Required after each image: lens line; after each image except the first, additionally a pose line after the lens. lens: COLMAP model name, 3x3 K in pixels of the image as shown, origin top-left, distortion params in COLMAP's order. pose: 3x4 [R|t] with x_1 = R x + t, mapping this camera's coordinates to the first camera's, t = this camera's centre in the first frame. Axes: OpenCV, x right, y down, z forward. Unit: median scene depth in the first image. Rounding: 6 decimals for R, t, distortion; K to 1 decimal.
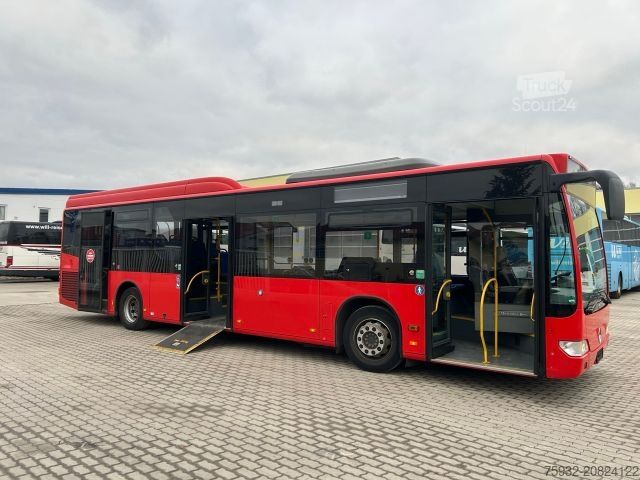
lens RADIAL K [[491.1, 0, 318.8], [0, 491.1, 234.8], [0, 0, 1]] dist [0.025737, -0.027014]
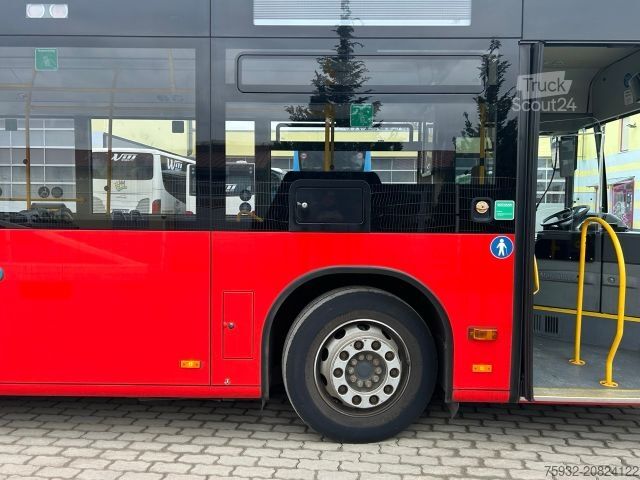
lens RADIAL K [[540.6, 0, 325.6], [0, 540.6, 239.9], [0, 0, 1]] dist [0.010434, -0.001918]
pose [[0.817407, -0.040053, 0.574667, -0.192676], [-0.019768, 0.995042, 0.097471, 0.063141], [-0.575722, -0.091034, 0.812562, 0.699343]]
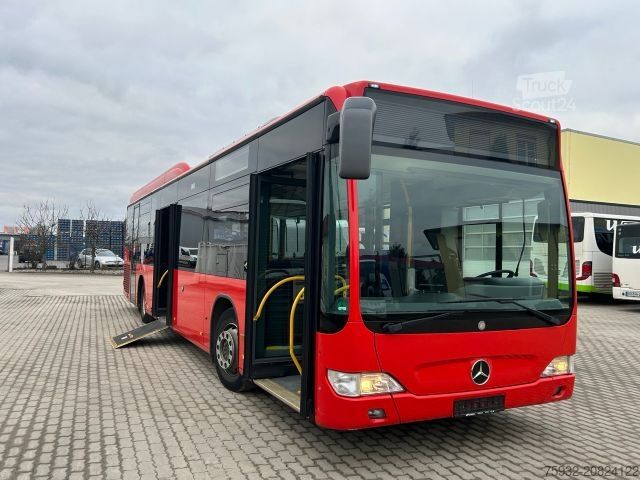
lens RADIAL K [[524.7, 0, 318.3], [0, 524.7, 240.2], [0, 0, 1]] dist [0.017425, -0.014673]
pose [[0.899749, 0.000063, -0.436408, 0.653213], [-0.000331, 1.000000, -0.000539, 0.039200], [0.436408, 0.000629, 0.899749, 0.316468]]
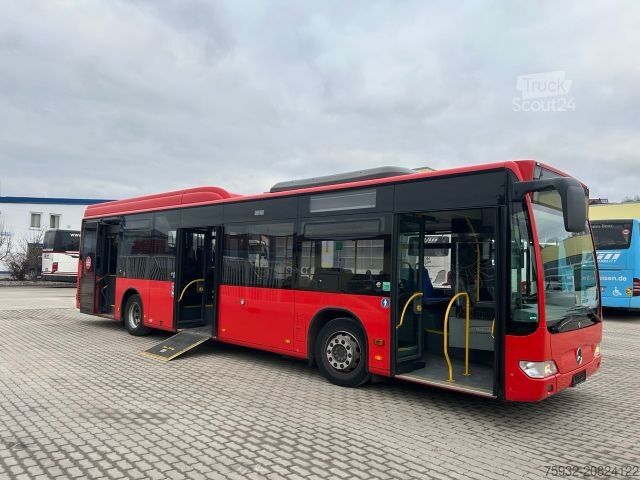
lens RADIAL K [[491.1, 0, 318.1], [0, 491.1, 238.2], [0, 0, 1]] dist [0.025737, -0.027014]
pose [[0.994473, 0.009828, -0.104536, 0.172320], [-0.011425, 0.999827, -0.014689, 0.001468], [0.104374, 0.015802, 0.994413, 0.025443]]
